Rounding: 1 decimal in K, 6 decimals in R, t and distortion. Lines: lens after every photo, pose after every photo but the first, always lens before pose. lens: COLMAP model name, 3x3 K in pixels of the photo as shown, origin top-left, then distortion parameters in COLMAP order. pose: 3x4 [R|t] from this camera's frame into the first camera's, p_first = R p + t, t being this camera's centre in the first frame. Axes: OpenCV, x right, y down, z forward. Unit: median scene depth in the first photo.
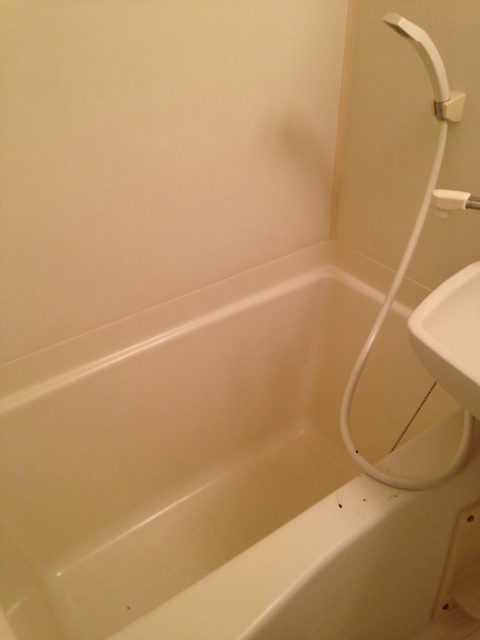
lens RADIAL K [[598.3, 0, 237.1], [0, 598.3, 316.6], [0, 0, 1]] dist [0.077584, 0.000000]
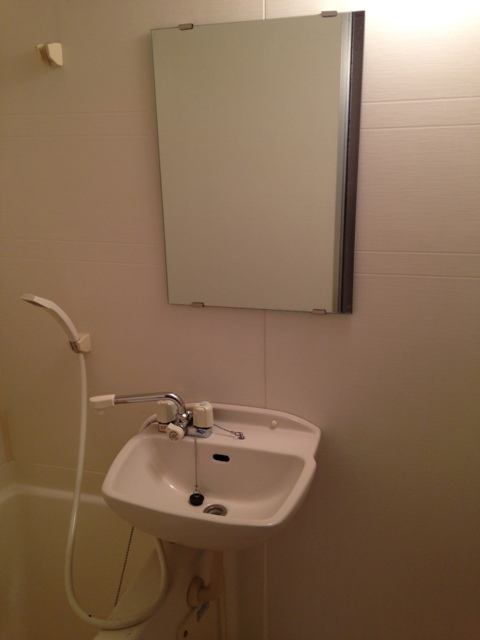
lens RADIAL K [[598.3, 0, 238.3], [0, 598.3, 319.2], [0, 0, 1]] dist [0.077584, 0.000000]
pose [[0.803982, -0.157704, 0.573361, -0.166842], [0.348581, 0.906149, -0.239551, 0.078923], [-0.481773, 0.392458, 0.783500, -0.332464]]
